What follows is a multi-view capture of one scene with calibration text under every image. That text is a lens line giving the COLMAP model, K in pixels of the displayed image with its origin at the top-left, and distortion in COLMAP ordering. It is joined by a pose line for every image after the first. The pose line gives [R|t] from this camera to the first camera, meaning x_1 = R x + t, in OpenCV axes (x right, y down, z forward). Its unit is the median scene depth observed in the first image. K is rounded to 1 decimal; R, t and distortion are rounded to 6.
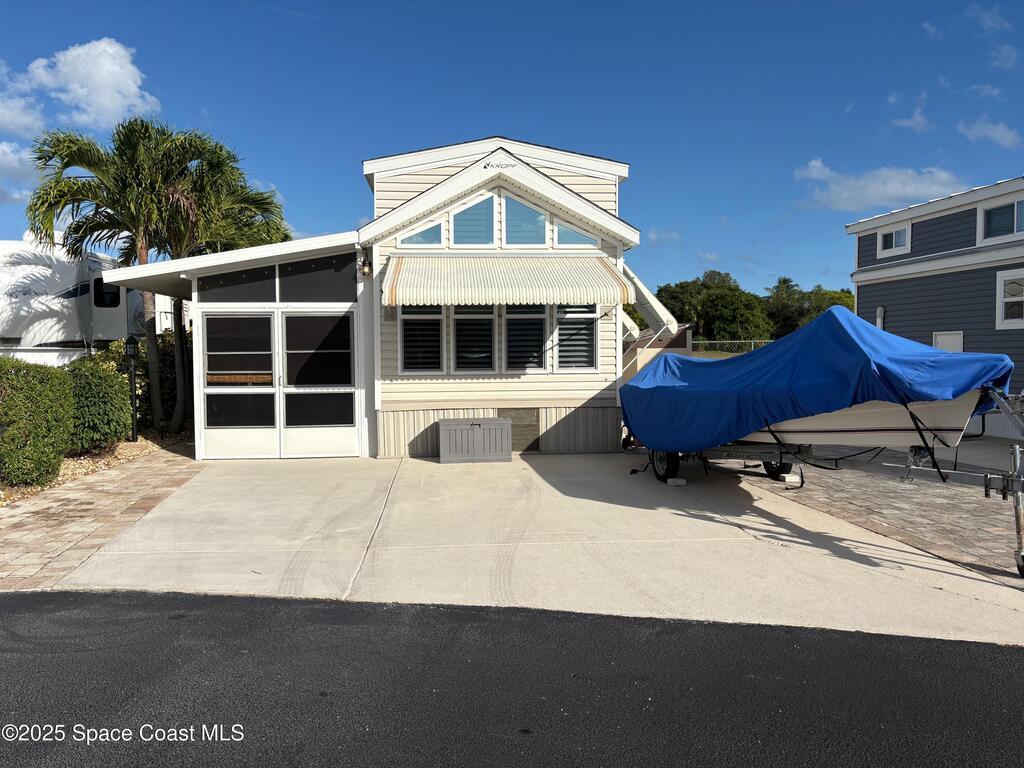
lens RADIAL K [[778.2, 0, 512.0], [0, 778.2, 380.1], [0, 0, 1]] dist [0.070752, -0.055120]
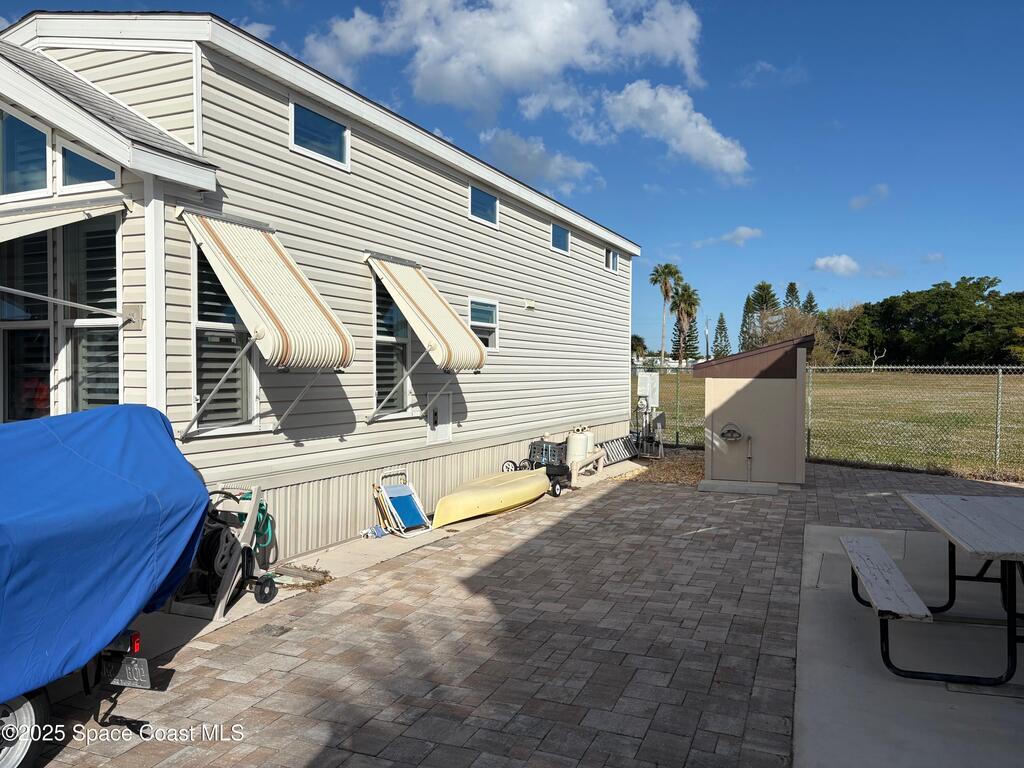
lens RADIAL K [[778.2, 0, 505.1], [0, 778.2, 384.6], [0, 0, 1]] dist [0.070752, -0.055120]
pose [[0.866303, 0.020392, -0.499102, 0.578105], [-0.029035, 0.999533, -0.009558, -0.045444], [0.498674, 0.022772, 0.866490, 0.691583]]
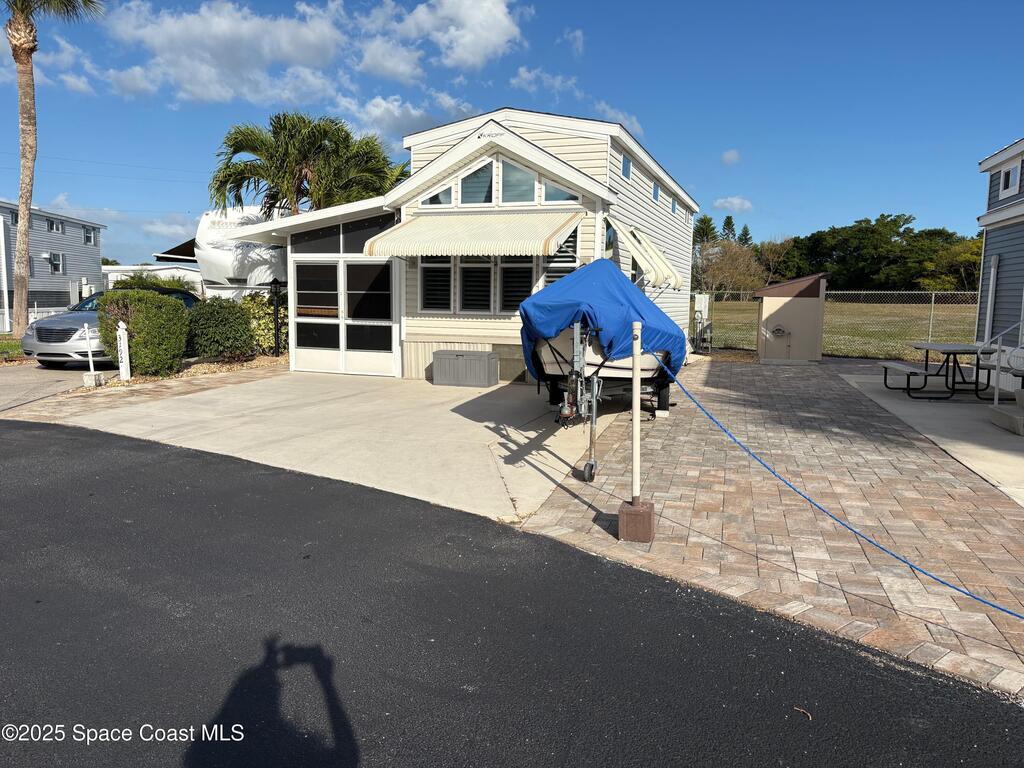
lens RADIAL K [[778.2, 0, 503.9], [0, 778.2, 389.1], [0, 0, 1]] dist [0.070752, -0.055120]
pose [[0.907994, 0.070695, -0.412976, 0.492920], [-0.038407, 0.995556, 0.085979, 0.002544], [0.417219, -0.062207, 0.906674, -0.073213]]
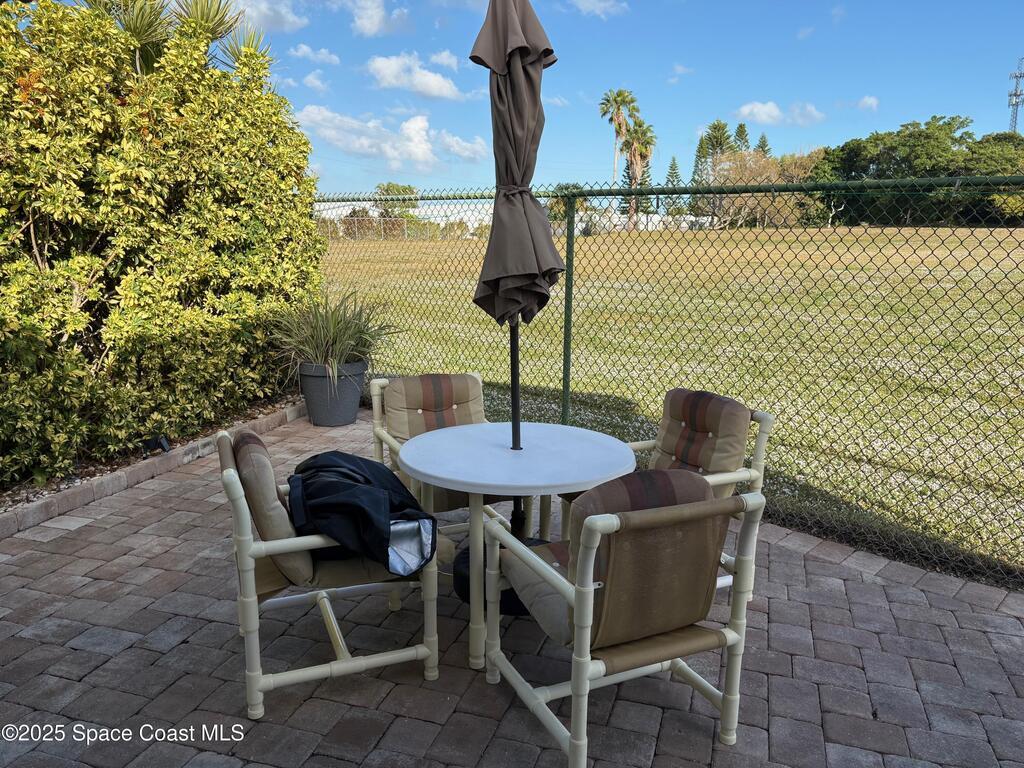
lens RADIAL K [[778.2, 0, 510.2], [0, 778.2, 384.3], [0, 0, 1]] dist [0.070752, -0.055120]
pose [[0.920640, 0.084266, -0.381210, -0.229682], [-0.021847, 0.986018, 0.165199, -0.074106], [0.389800, -0.143760, 0.909609, 1.963395]]
